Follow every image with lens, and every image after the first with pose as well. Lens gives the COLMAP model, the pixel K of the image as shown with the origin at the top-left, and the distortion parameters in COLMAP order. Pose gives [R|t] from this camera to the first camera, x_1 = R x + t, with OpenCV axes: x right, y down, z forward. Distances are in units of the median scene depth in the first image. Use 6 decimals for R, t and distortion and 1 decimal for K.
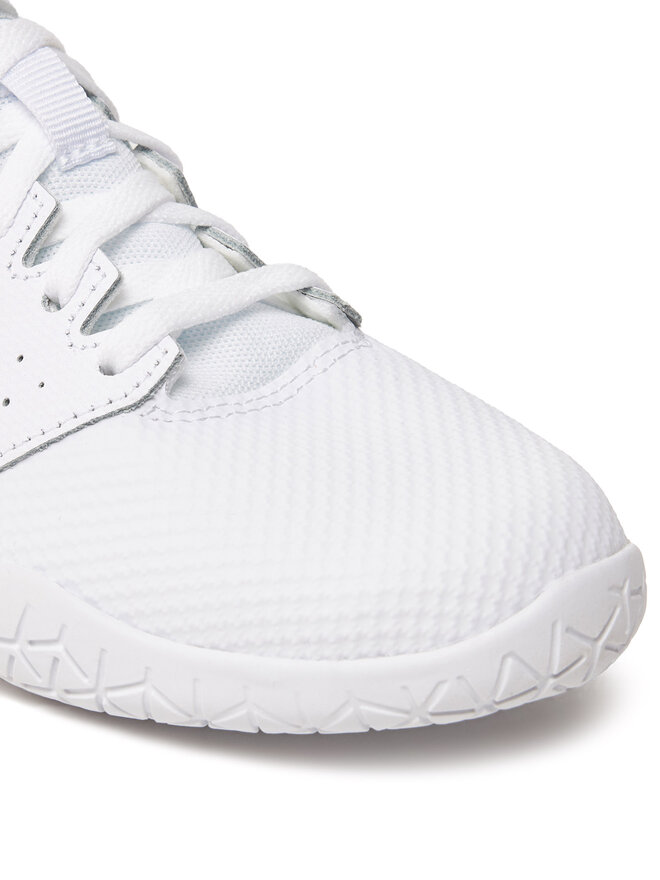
lens RADIAL K [[2072.5, 0, 330.0], [0, 2072.5, 440.0], [0, 0, 1]] dist [0.349263, -0.113081]
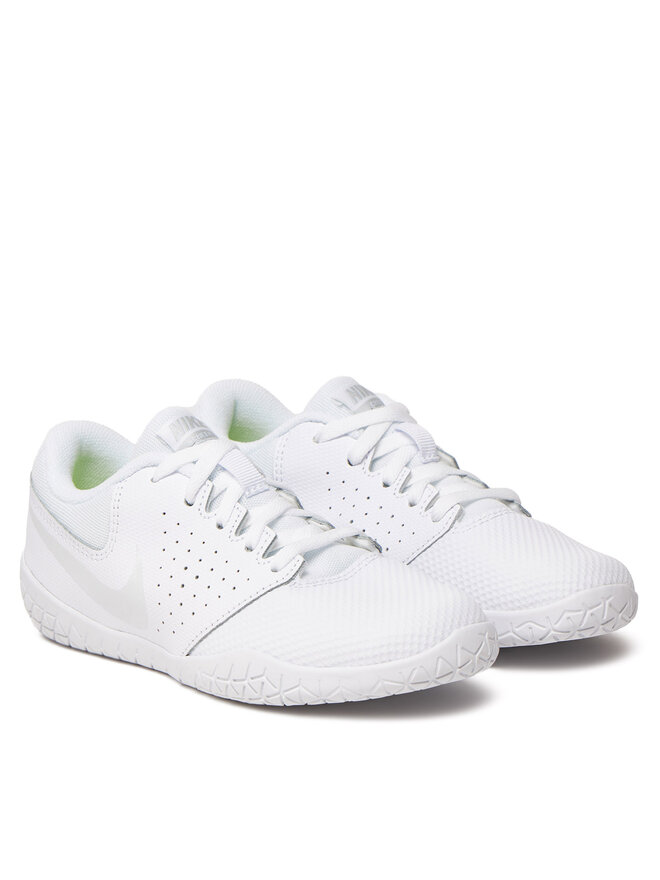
lens RADIAL K [[2586.9, 0, 330.0], [0, 2586.9, 440.0], [0, 0, 1]] dist [0.008234, 0.040983]
pose [[0.997006, -0.071788, -0.028724, 0.057962], [0.064457, 0.976837, -0.204045, 0.456712], [0.042707, 0.201583, 0.978540, -2.071808]]
